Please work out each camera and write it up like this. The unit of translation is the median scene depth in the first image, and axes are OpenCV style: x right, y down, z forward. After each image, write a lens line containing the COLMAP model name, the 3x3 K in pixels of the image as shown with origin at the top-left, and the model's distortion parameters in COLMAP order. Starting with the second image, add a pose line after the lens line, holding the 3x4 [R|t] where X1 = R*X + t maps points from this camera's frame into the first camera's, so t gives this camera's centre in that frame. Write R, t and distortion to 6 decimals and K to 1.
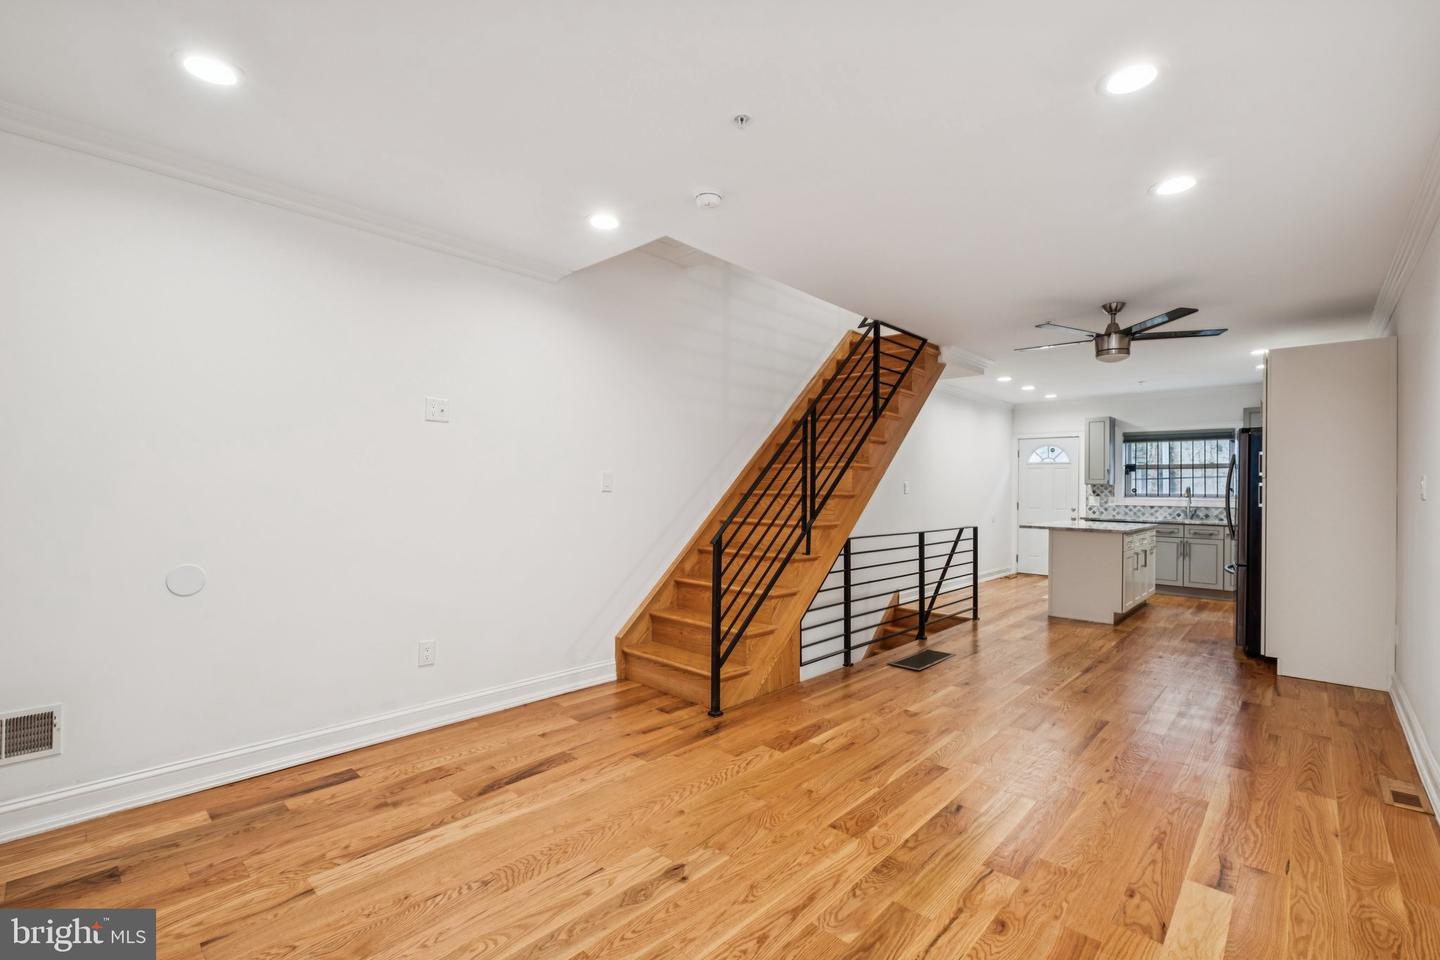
lens RADIAL K [[632.7, 0, 706.9], [0, 632.7, 481.6], [0, 0, 1]] dist [0.000231, -0.001191]
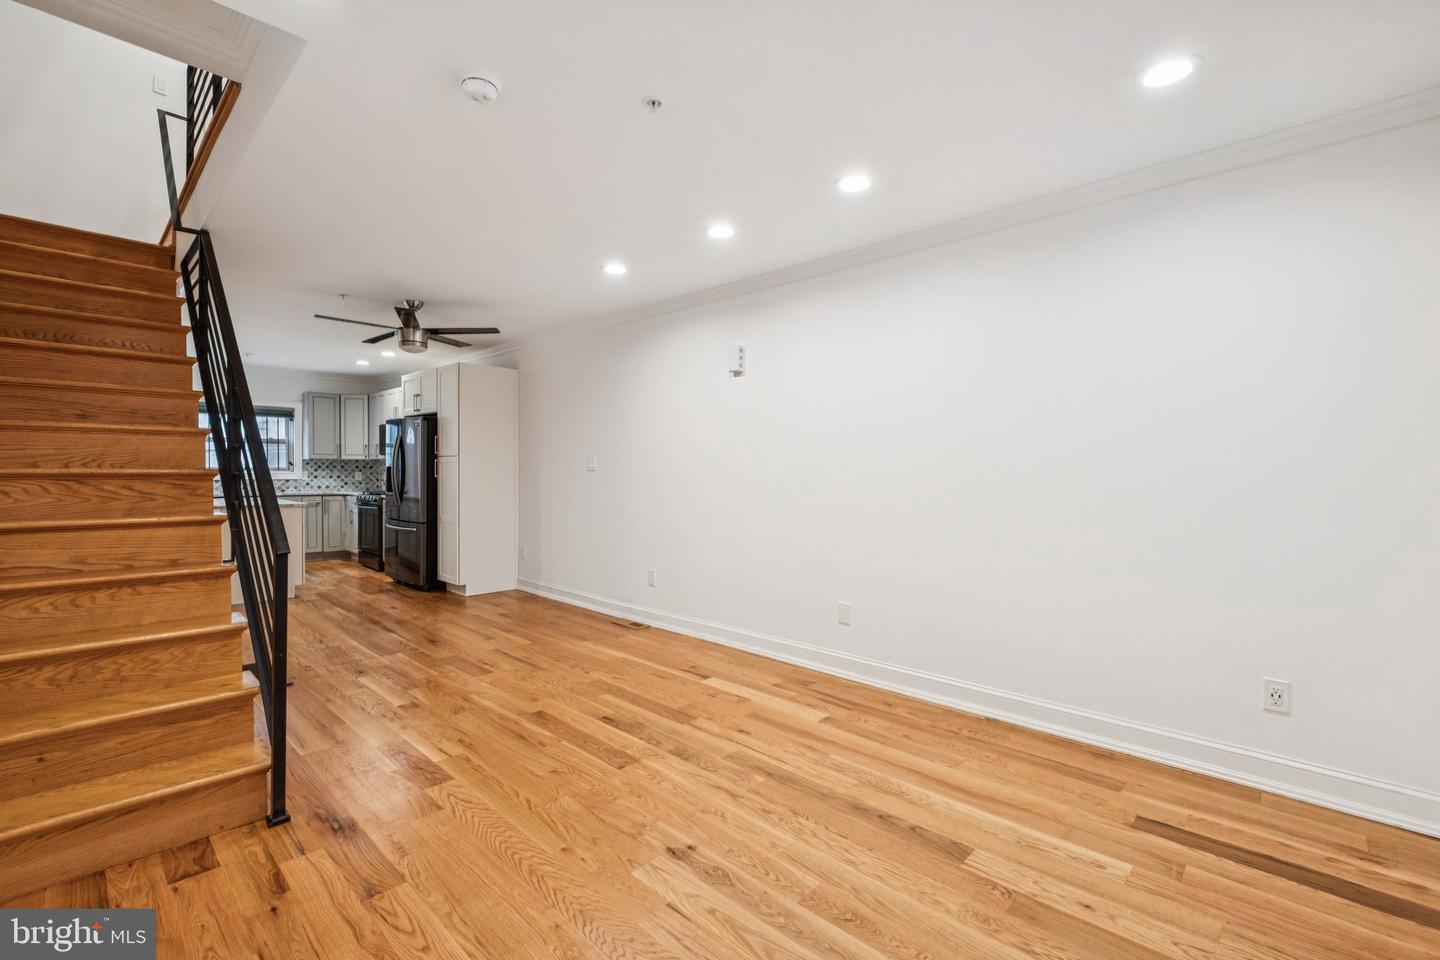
lens RADIAL K [[632.7, 0, 710.9], [0, 632.7, 480.5], [0, 0, 1]] dist [0.000231, -0.001191]
pose [[0.008182, -0.027464, 0.999589, -0.602611], [-0.015859, 0.999493, 0.027591, 0.000613], [-0.999841, -0.016079, 0.007743, 0.555960]]
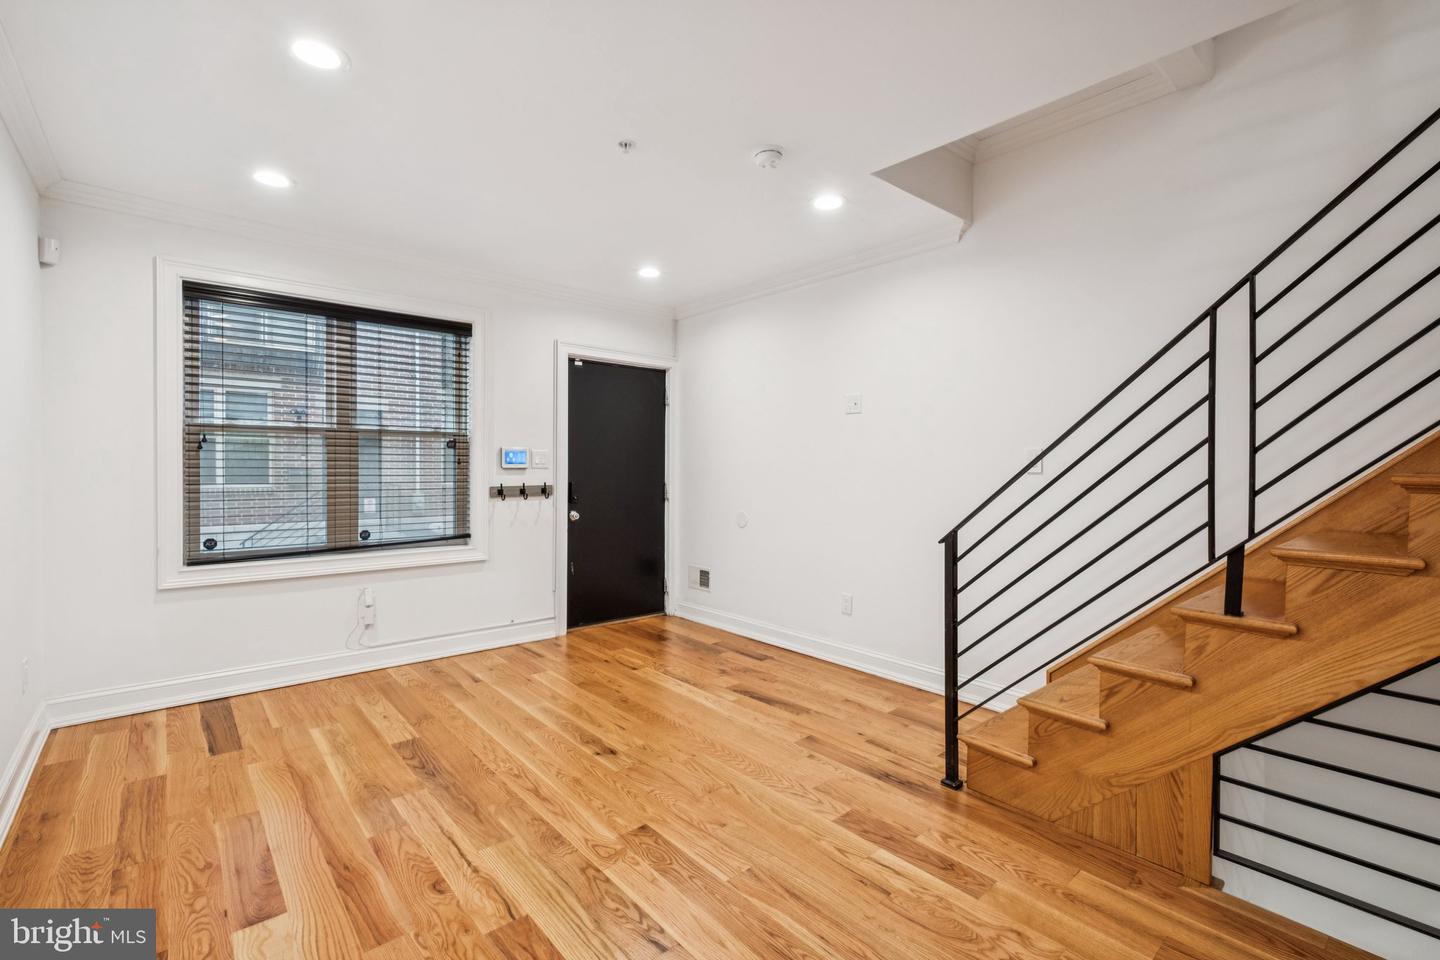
lens RADIAL K [[632.7, 0, 713.3], [0, 632.7, 472.9], [0, 0, 1]] dist [0.000231, -0.001191]
pose [[-0.093325, -0.002438, -0.995633, 0.739035], [0.001729, 0.999995, -0.002611, 0.018243], [0.995634, -0.001965, -0.093320, 0.788051]]
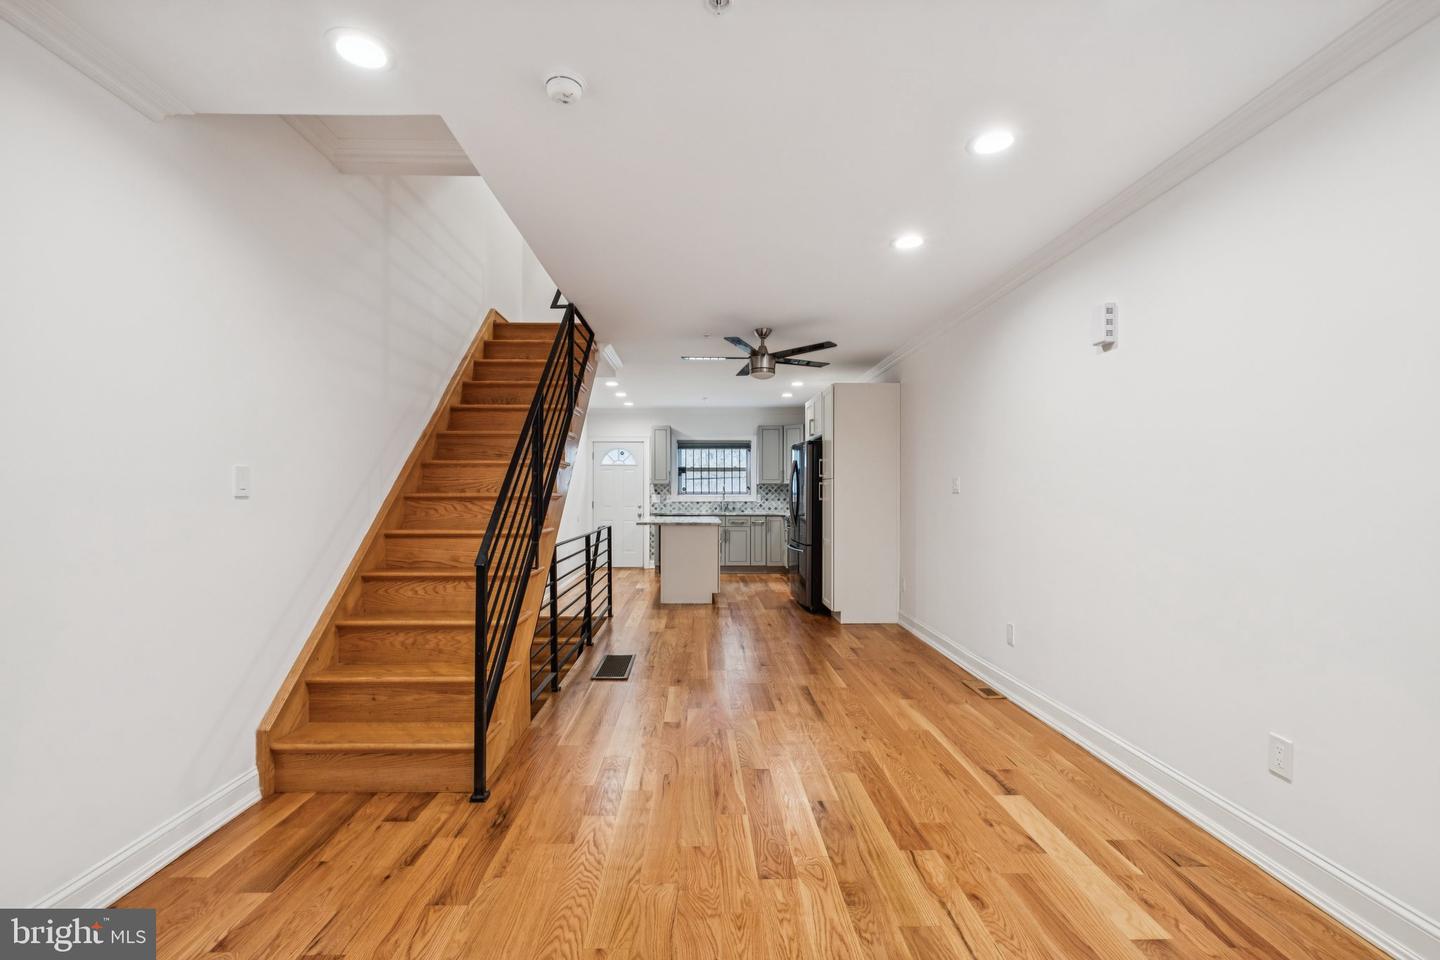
lens RADIAL K [[632.7, 0, 708.0], [0, 632.7, 486.0], [0, 0, 1]] dist [0.000231, -0.001191]
pose [[0.713617, -0.005090, 0.700518, -0.305258], [0.001134, 0.999981, 0.006111, 0.001849], [-0.700536, -0.003566, 0.713609, 0.288507]]
